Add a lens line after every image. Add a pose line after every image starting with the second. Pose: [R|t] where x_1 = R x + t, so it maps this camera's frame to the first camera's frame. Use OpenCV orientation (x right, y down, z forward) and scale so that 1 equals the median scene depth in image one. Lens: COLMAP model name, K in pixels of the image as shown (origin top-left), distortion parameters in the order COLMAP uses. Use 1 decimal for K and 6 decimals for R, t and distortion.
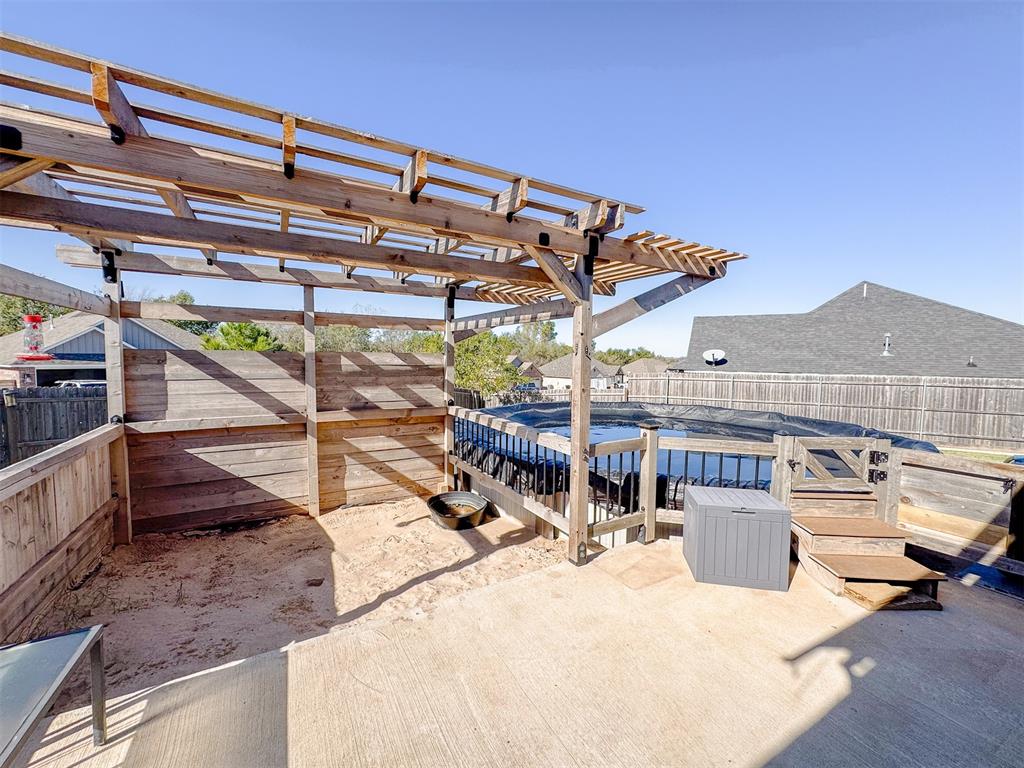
lens RADIAL K [[412.7, 0, 510.7], [0, 412.7, 383.4], [0, 0, 1]] dist [-0.002386, 0.000571]
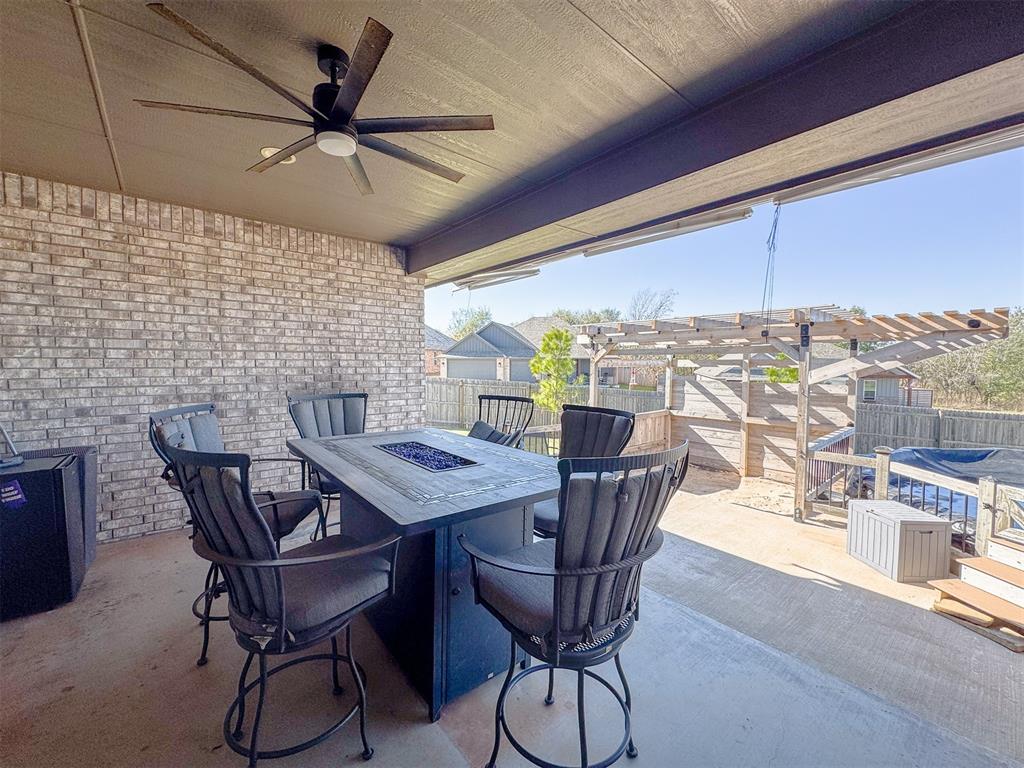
lens RADIAL K [[412.7, 0, 510.7], [0, 412.7, 383.4], [0, 0, 1]] dist [-0.002386, 0.000571]
pose [[0.183784, 0.037277, -0.982260, 1.062633], [-0.061582, 0.997754, 0.026342, -0.055838], [0.981036, 0.055649, 0.185667, -0.311045]]
